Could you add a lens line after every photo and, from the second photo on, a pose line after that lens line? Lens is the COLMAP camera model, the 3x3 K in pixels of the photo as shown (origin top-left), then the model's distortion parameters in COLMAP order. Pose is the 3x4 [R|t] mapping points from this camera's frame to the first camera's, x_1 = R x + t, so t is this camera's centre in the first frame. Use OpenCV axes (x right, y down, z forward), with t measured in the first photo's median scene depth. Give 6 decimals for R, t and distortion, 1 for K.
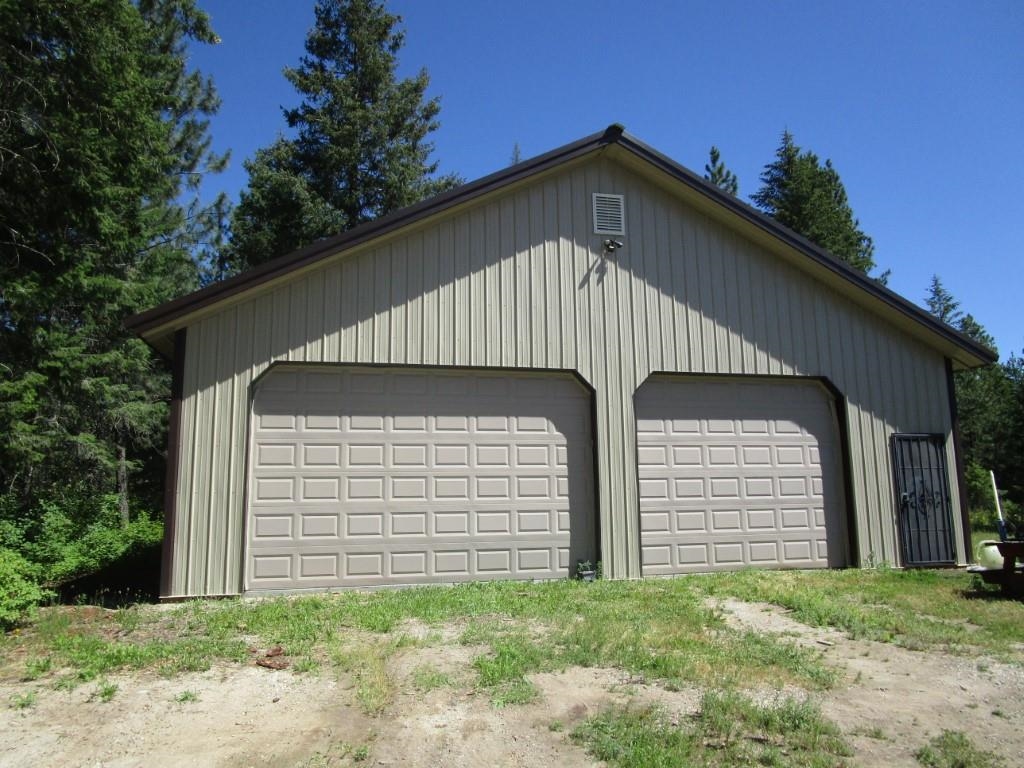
lens RADIAL K [[732.9, 0, 535.4], [0, 732.9, 380.1], [0, 0, 1]] dist [-0.022228, 0.006500]
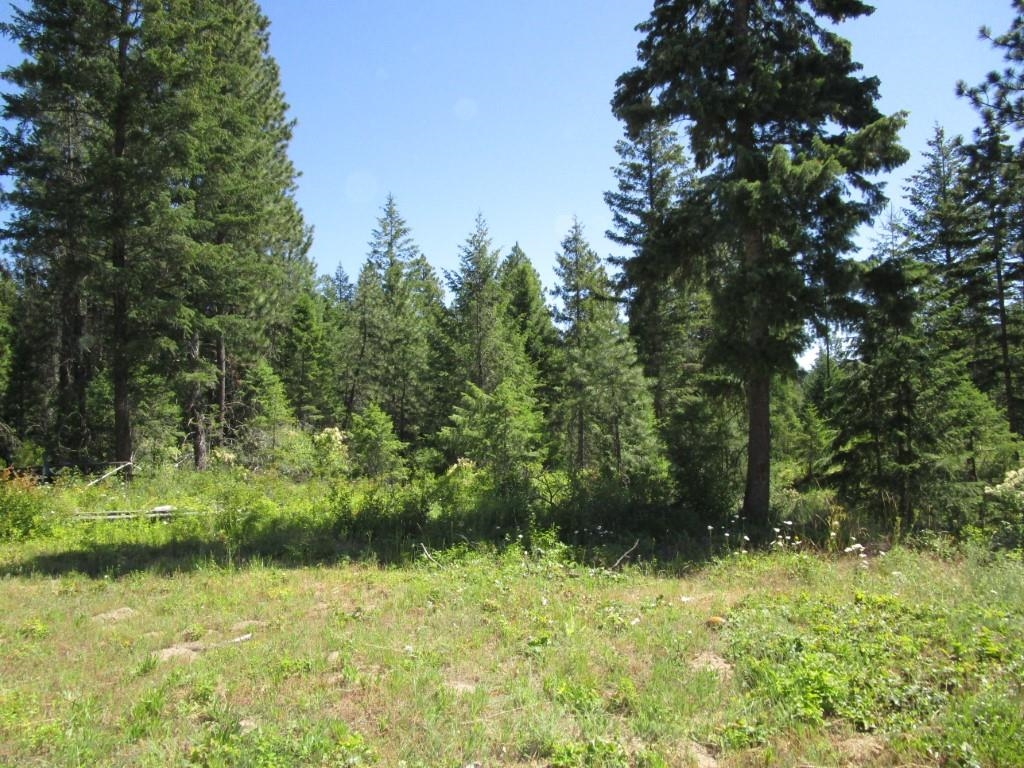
lens RADIAL K [[732.9, 0, 512.4], [0, 732.9, 383.0], [0, 0, 1]] dist [-0.022228, 0.006500]
pose [[0.789447, 0.040086, 0.612509, 1.294220], [-0.092600, 0.994223, 0.054282, 0.227001], [-0.606794, -0.099571, 0.788598, 1.829991]]
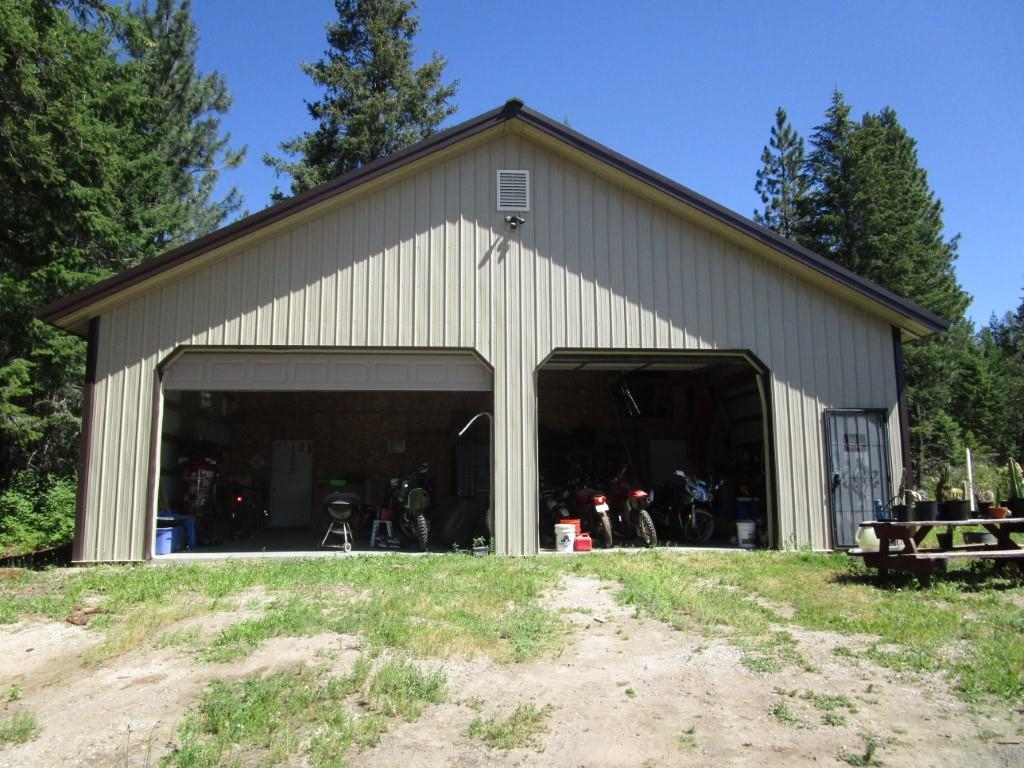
lens RADIAL K [[732.9, 0, 514.3], [0, 732.9, 379.8], [0, 0, 1]] dist [-0.022228, 0.006500]
pose [[0.989526, -0.013709, -0.143703, 0.235532], [0.017559, 0.999519, 0.025557, 0.004643], [0.143284, -0.027813, 0.989291, 0.009399]]
